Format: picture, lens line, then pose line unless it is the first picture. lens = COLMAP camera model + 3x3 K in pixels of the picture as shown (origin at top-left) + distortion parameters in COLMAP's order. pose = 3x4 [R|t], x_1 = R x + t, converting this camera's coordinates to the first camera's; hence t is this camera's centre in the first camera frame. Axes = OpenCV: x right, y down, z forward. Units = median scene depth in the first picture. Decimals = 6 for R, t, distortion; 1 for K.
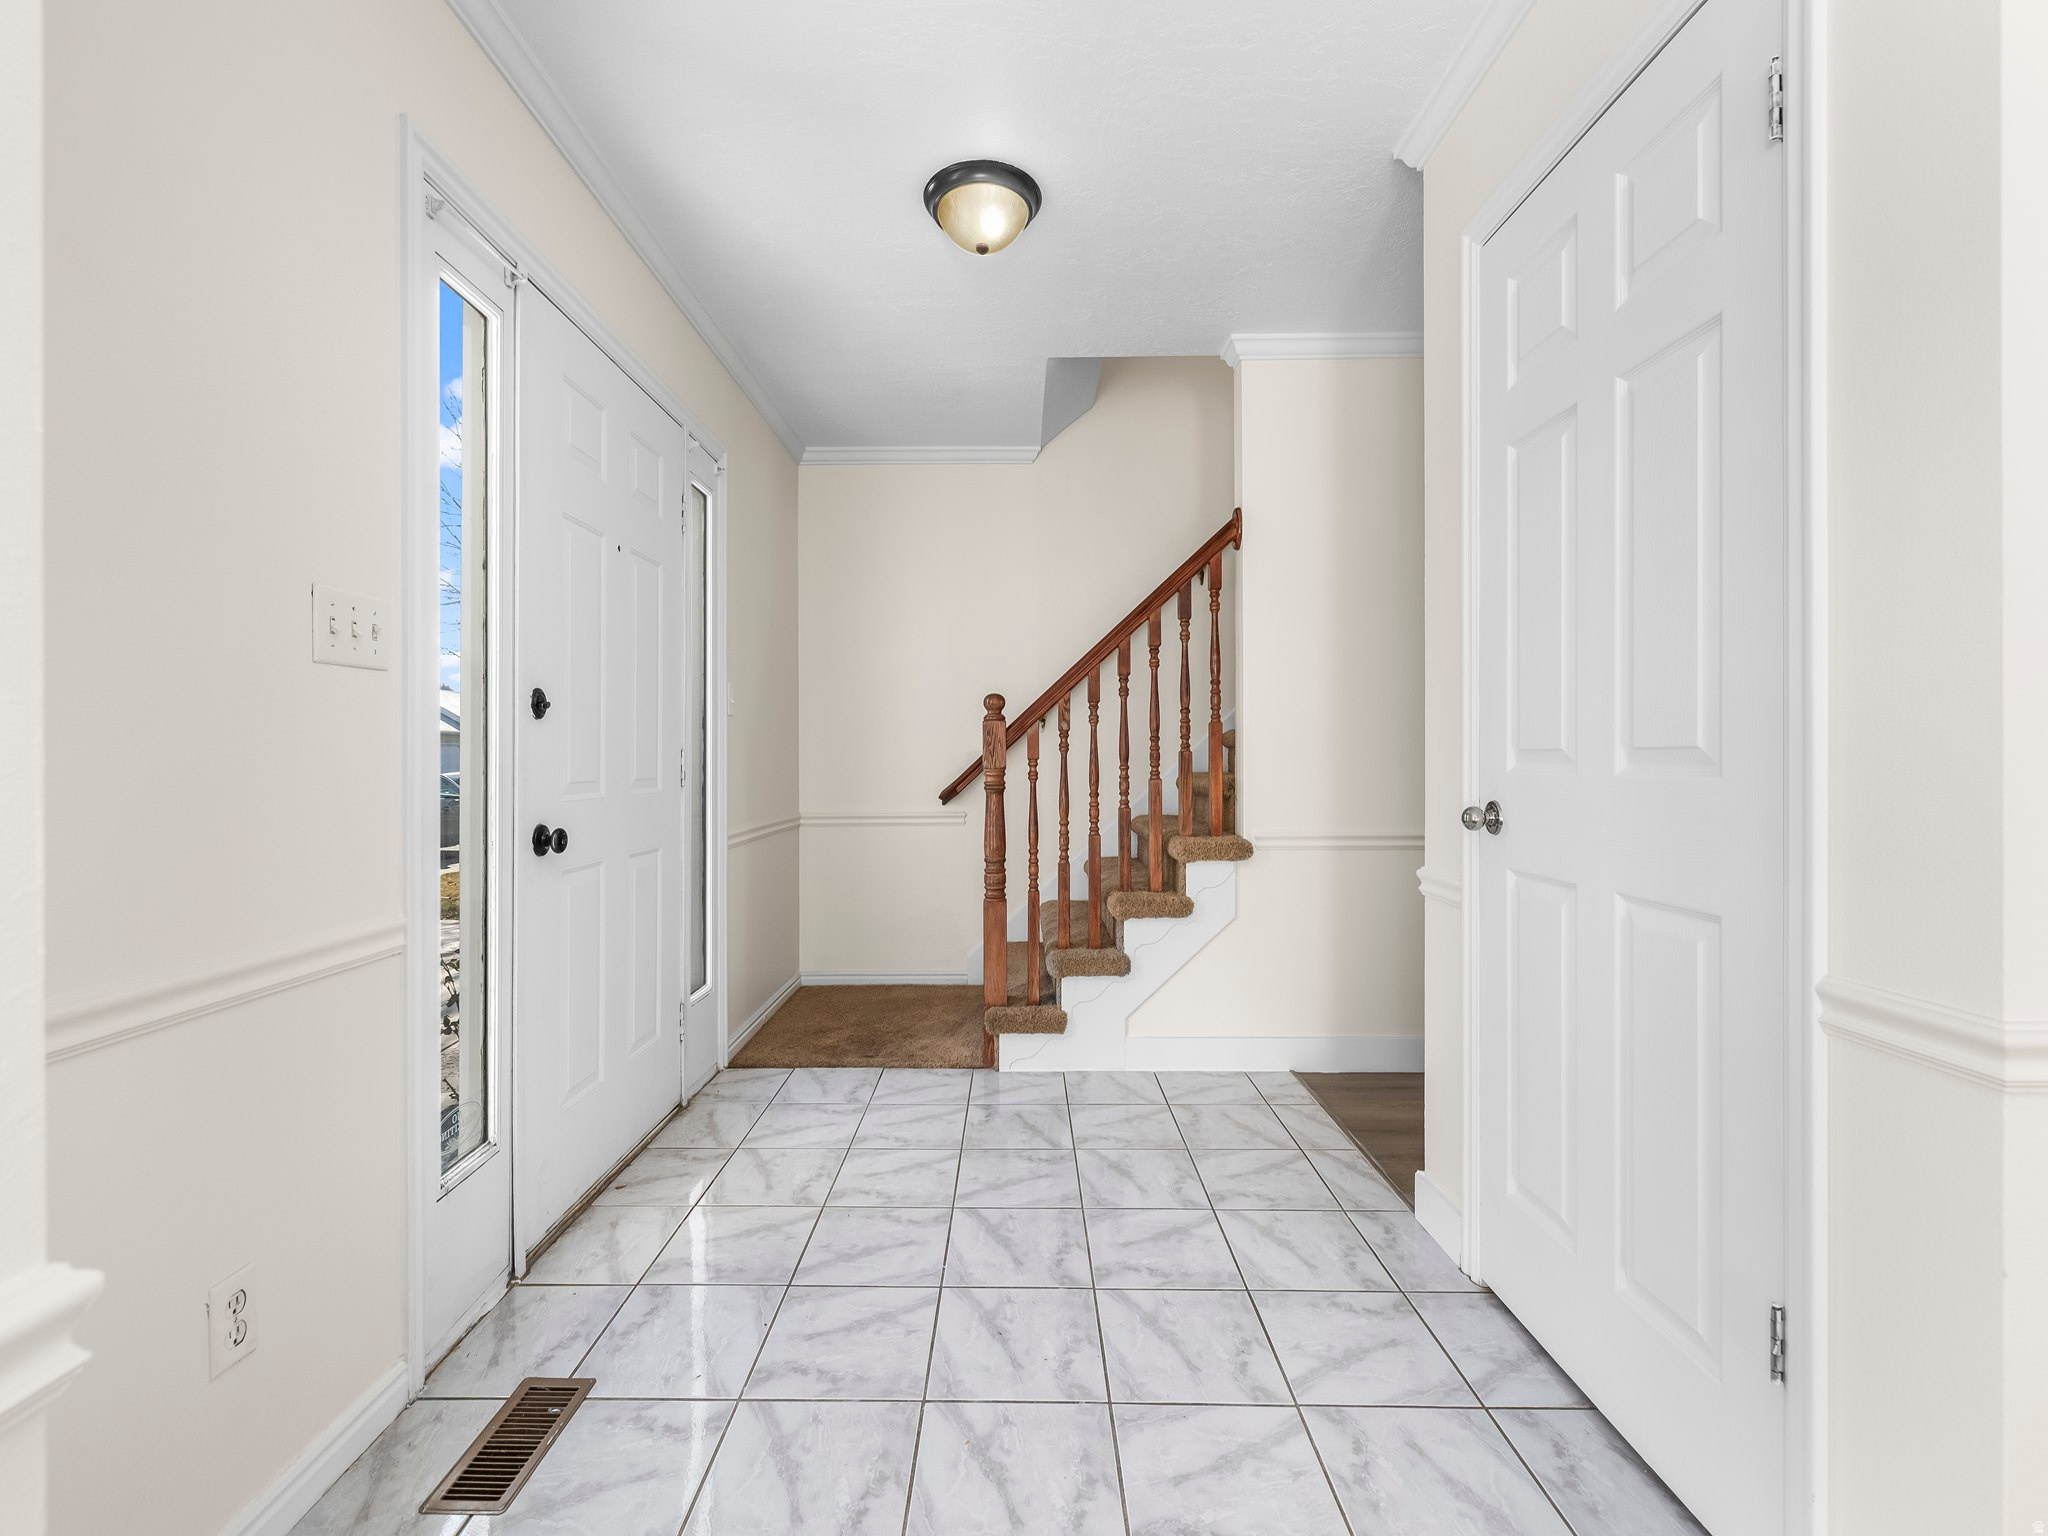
lens RADIAL K [[862.7, 0, 1009.7], [0, 862.7, 764.5], [0, 0, 1]] dist [-0.001474, -0.000338]
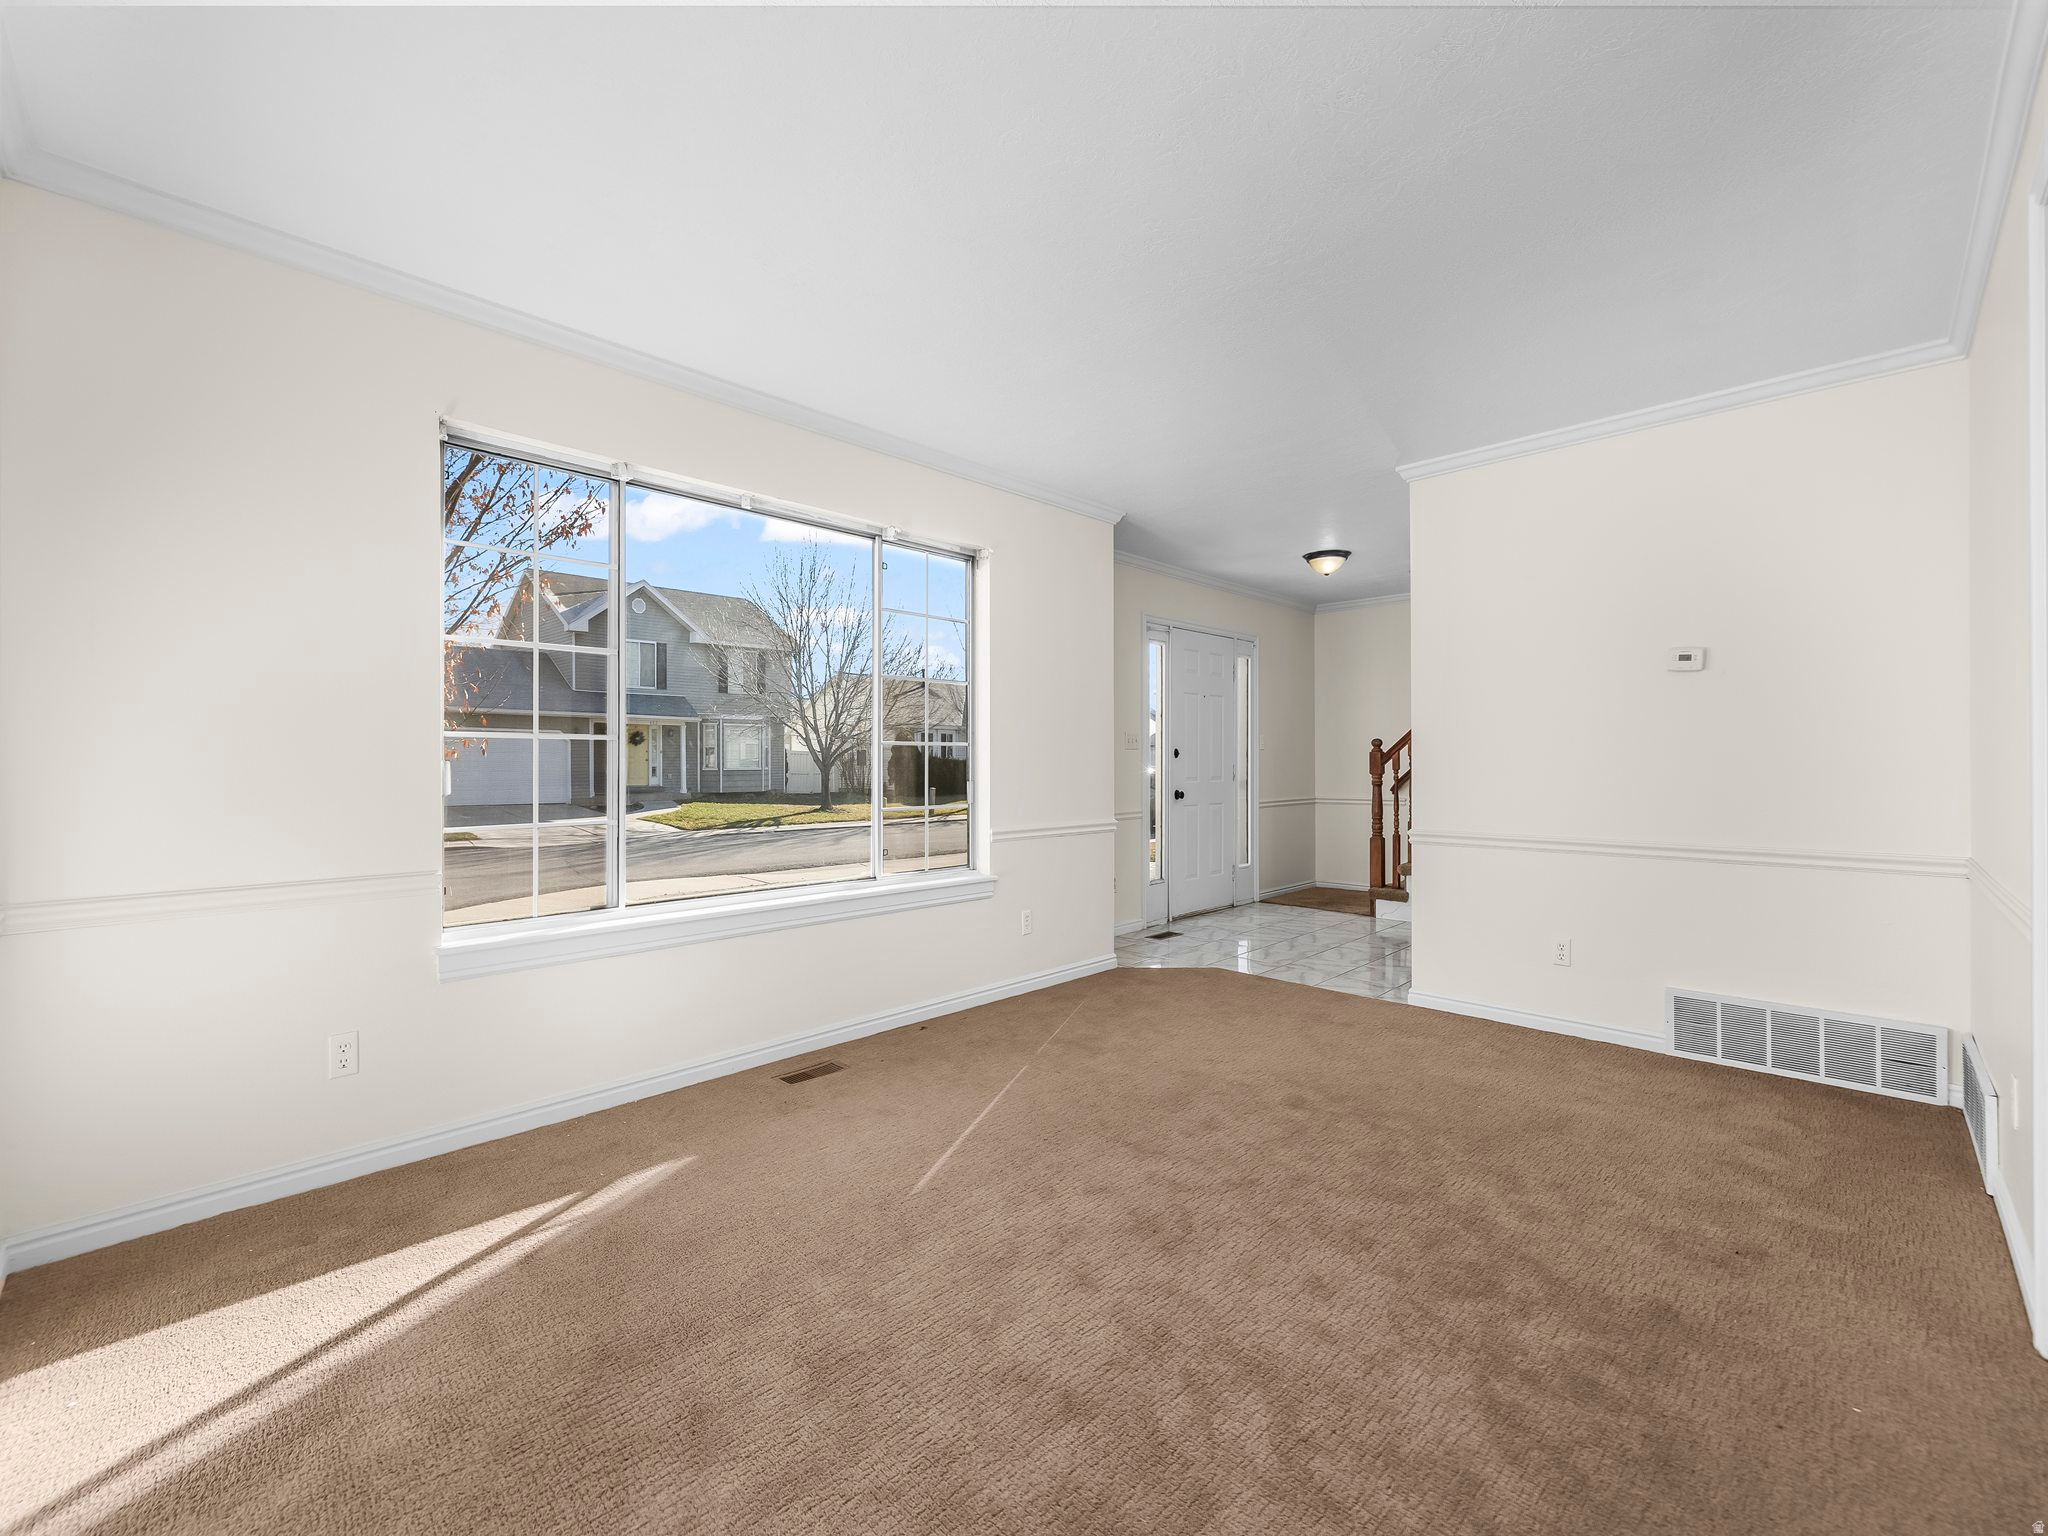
lens RADIAL K [[862.7, 0, 1009.7], [0, 862.7, 764.5], [0, 0, 1]] dist [-0.001474, -0.000338]
pose [[0.713107, 0.001406, -0.701054, 0.827731], [-0.003035, 0.999995, -0.001081, -0.014040], [0.701049, 0.002898, 0.713107, -1.134647]]
